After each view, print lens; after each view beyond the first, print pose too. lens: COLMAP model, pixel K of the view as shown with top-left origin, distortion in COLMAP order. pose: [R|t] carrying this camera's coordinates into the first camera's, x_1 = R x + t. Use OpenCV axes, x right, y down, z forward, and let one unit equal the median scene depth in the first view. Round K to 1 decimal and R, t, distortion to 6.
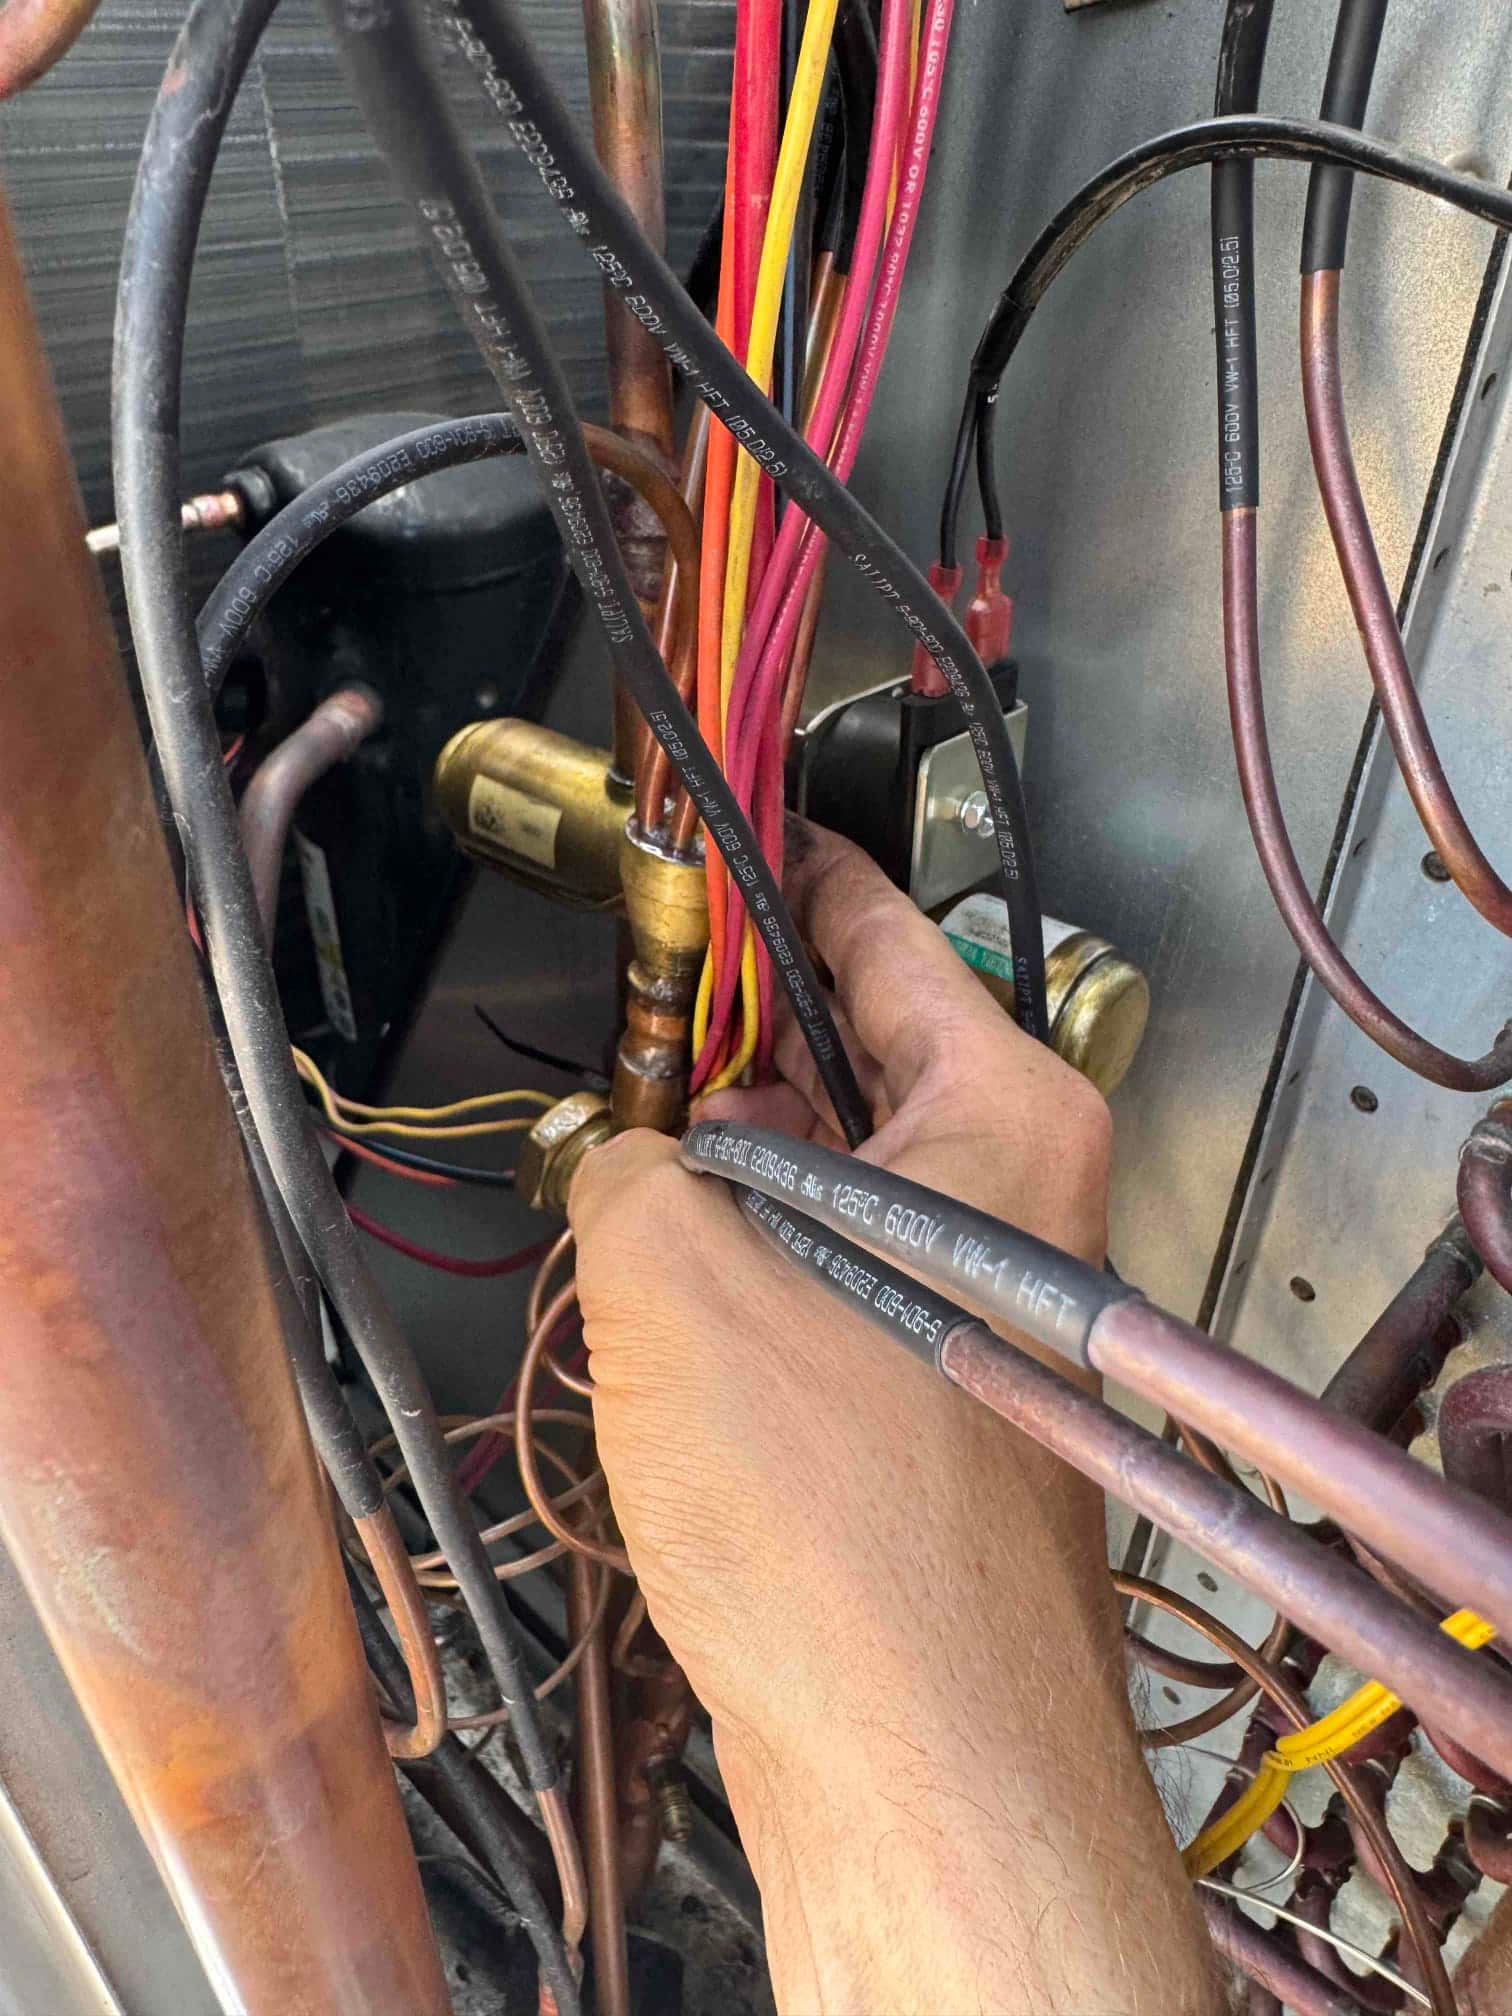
lens RADIAL K [[1790.8, 0, 676.4], [0, 1790.8, 1001.8], [0, 0, 1]] dist [0.006669, 0.078467]
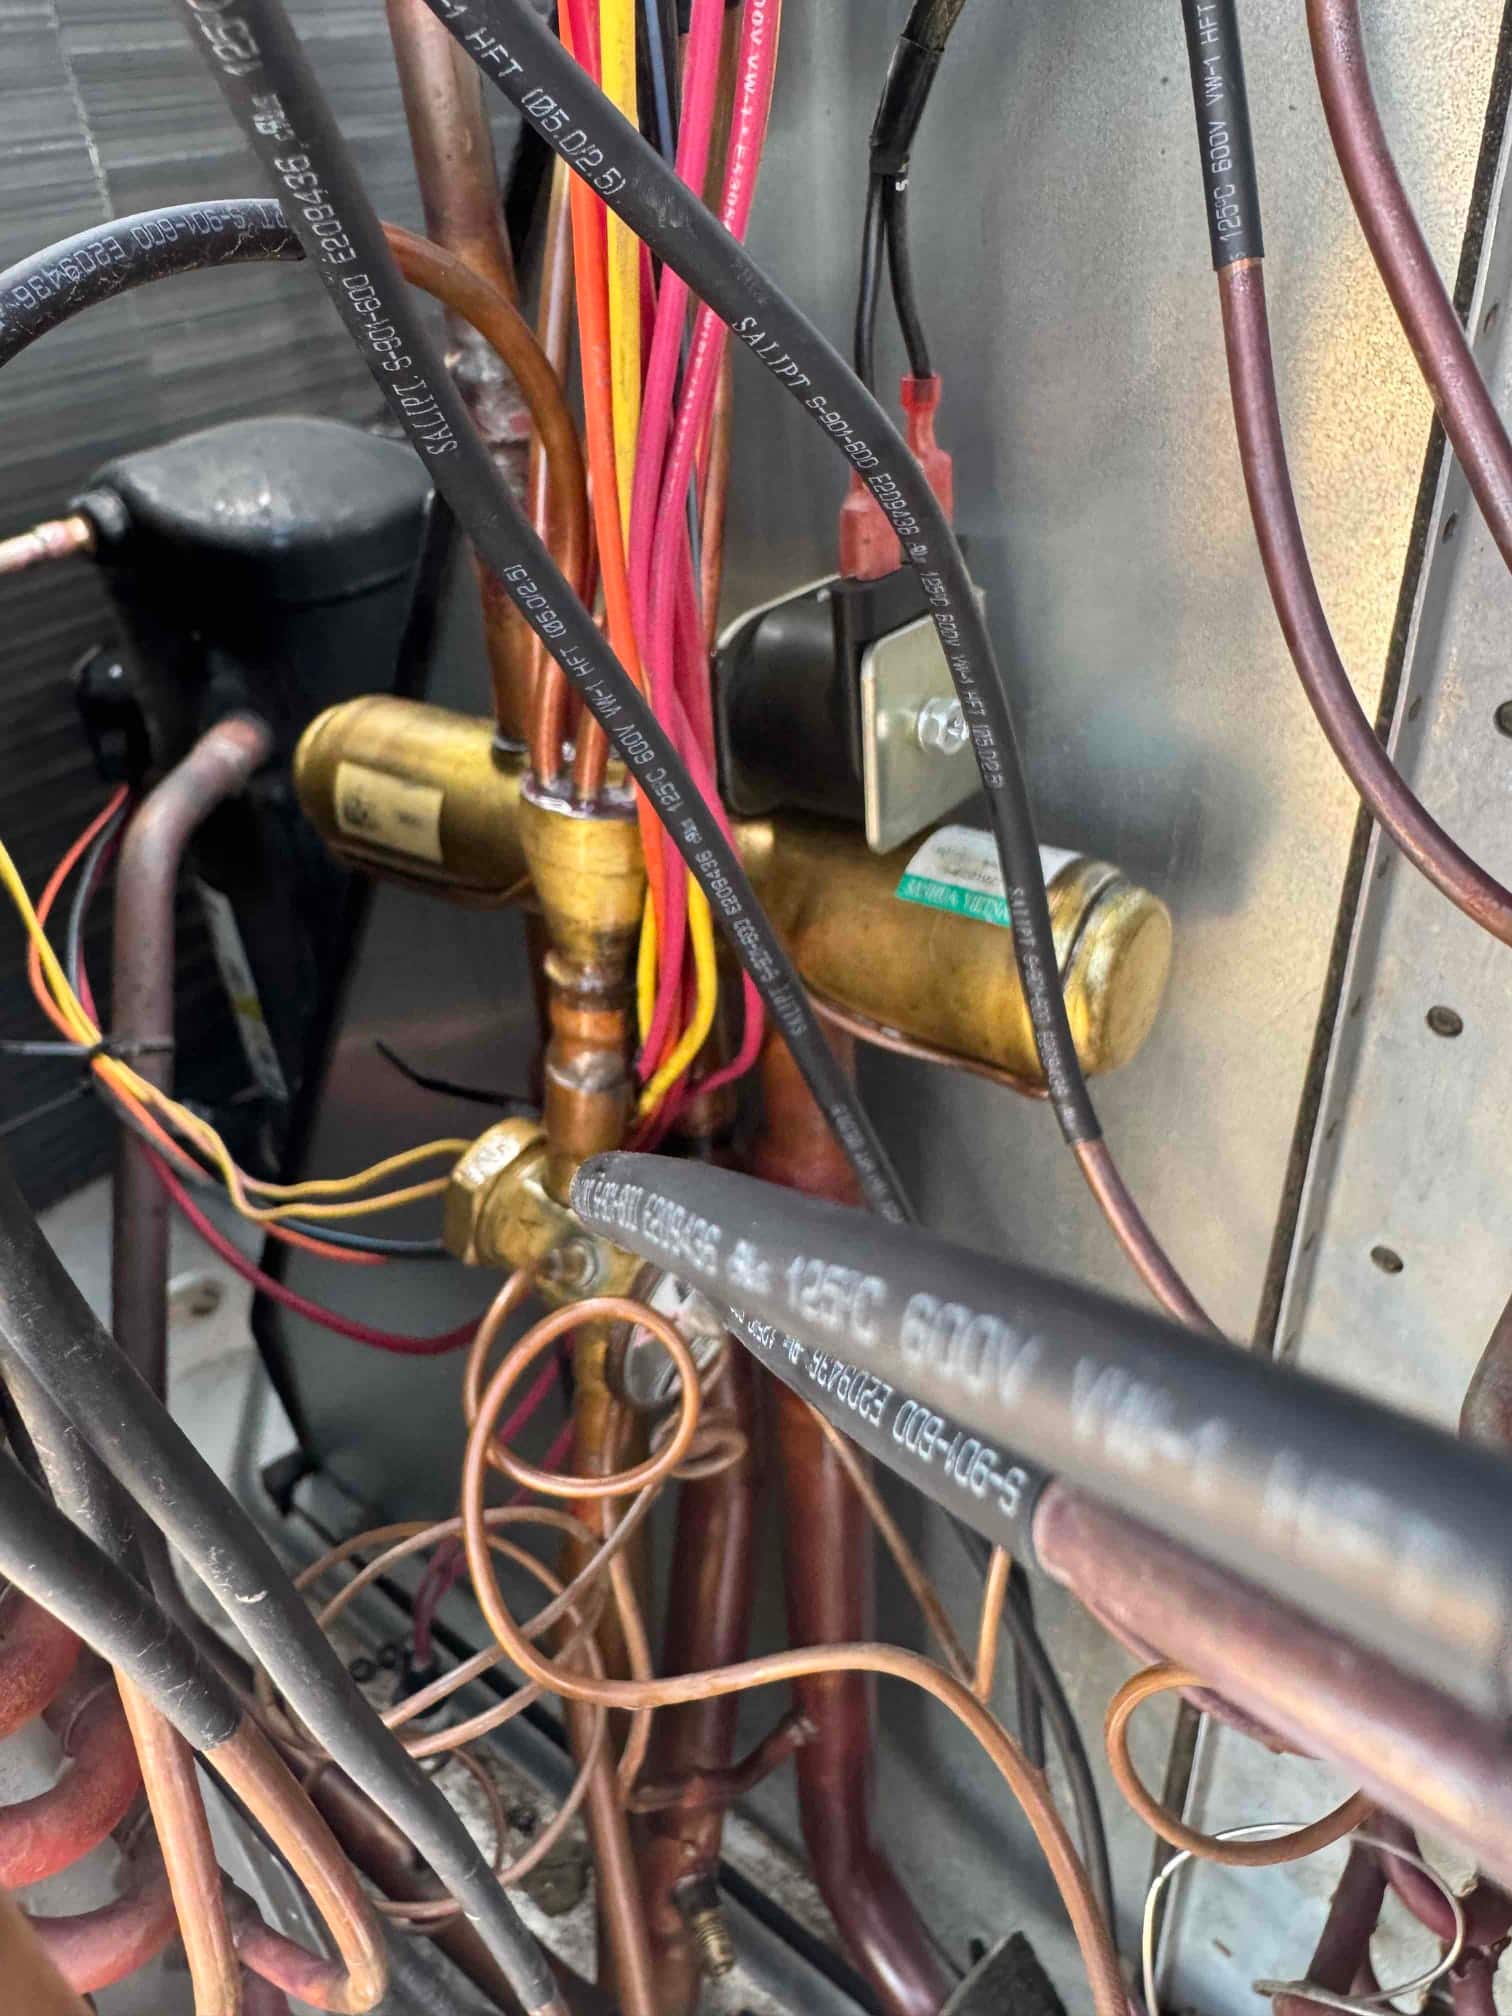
lens RADIAL K [[1899.2, 0, 698.3], [0, 1899.2, 1016.1], [0, 0, 1]] dist [0.003632, 0.008769]
pose [[0.993049, -0.112127, 0.035809, 0.012973], [0.112129, 0.993692, 0.001947, 0.010300], [-0.035801, 0.002082, 0.999357, 0.129044]]
